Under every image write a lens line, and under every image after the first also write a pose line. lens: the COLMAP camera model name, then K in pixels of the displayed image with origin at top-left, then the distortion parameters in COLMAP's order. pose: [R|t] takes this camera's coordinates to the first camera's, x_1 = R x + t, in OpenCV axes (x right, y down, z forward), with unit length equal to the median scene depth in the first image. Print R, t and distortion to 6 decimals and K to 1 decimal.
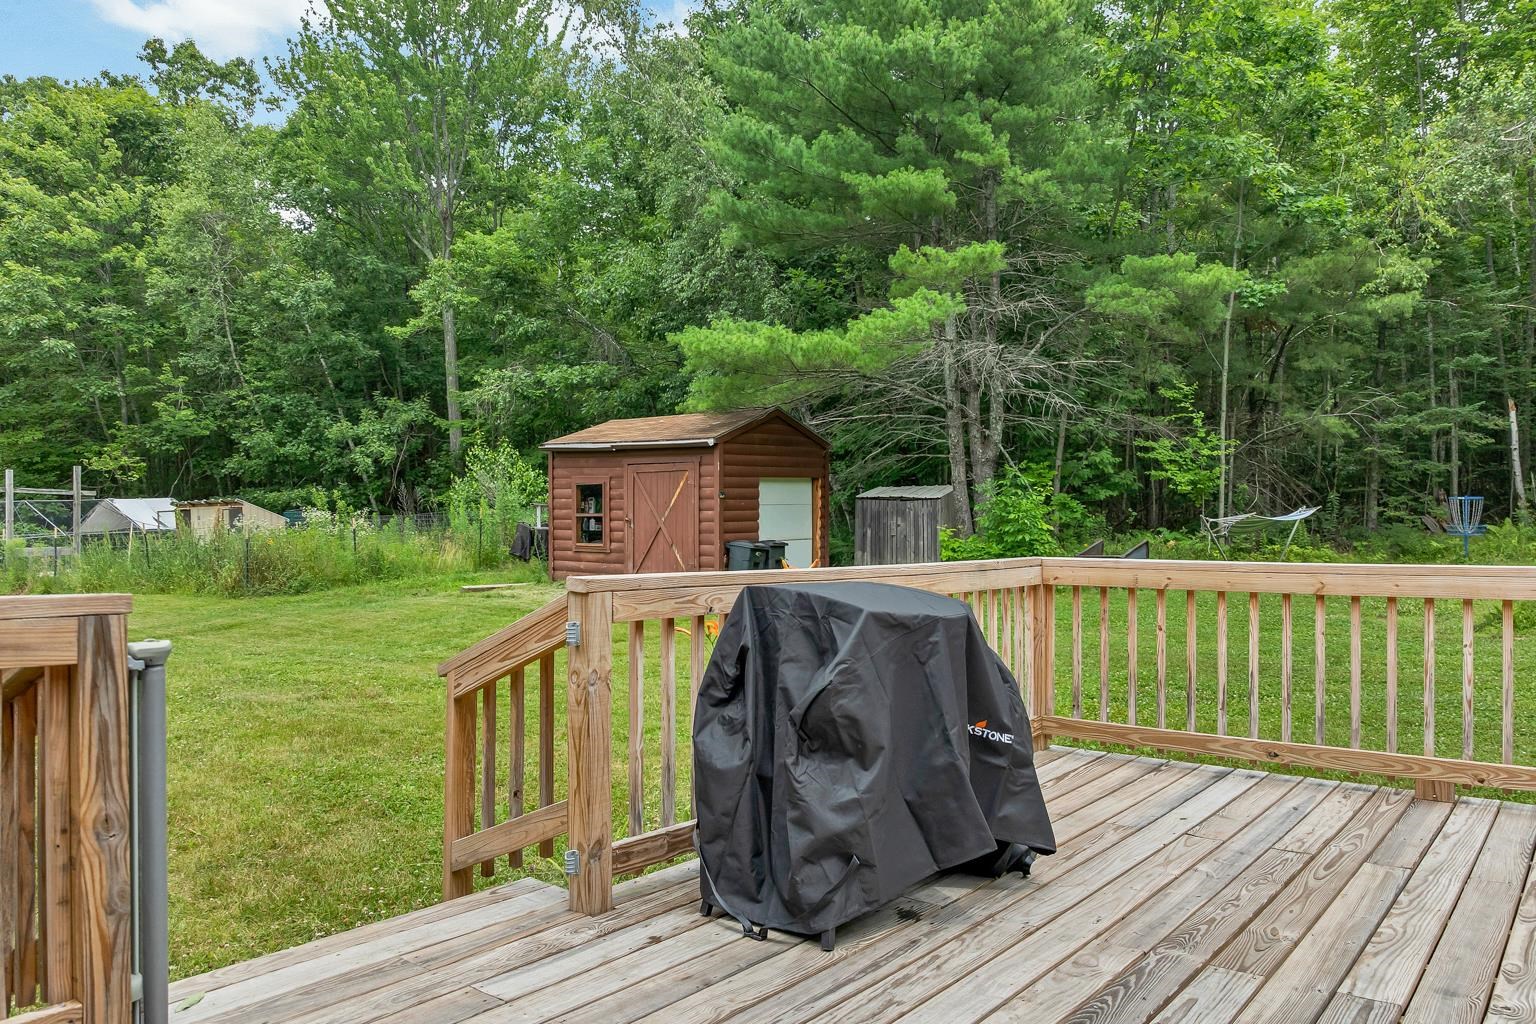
lens RADIAL K [[1138.4, 0, 772.7], [0, 1138.4, 510.6], [0, 0, 1]] dist [-0.008983, 0.011626]
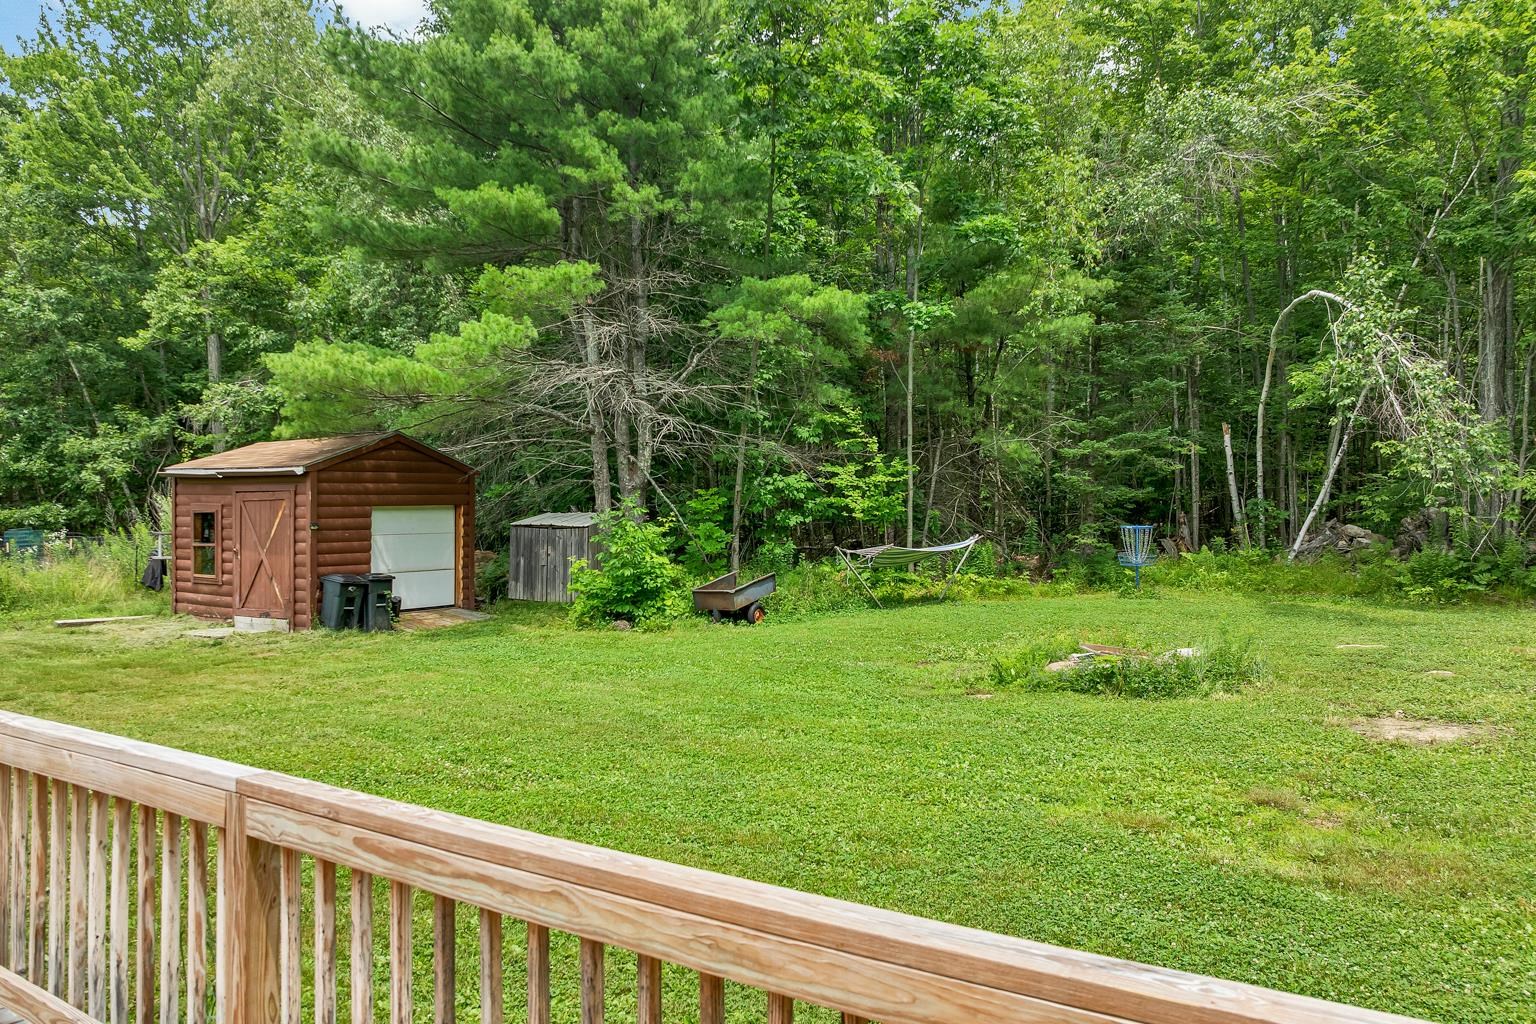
lens RADIAL K [[1138.4, 0, 763.3], [0, 1138.4, 516.2], [0, 0, 1]] dist [-0.008983, 0.011626]
pose [[0.999395, 0.002206, 0.034708, 0.266036], [-0.002242, 0.999997, 0.000978, -0.021455], [-0.034706, -0.001056, 0.999397, 0.037112]]
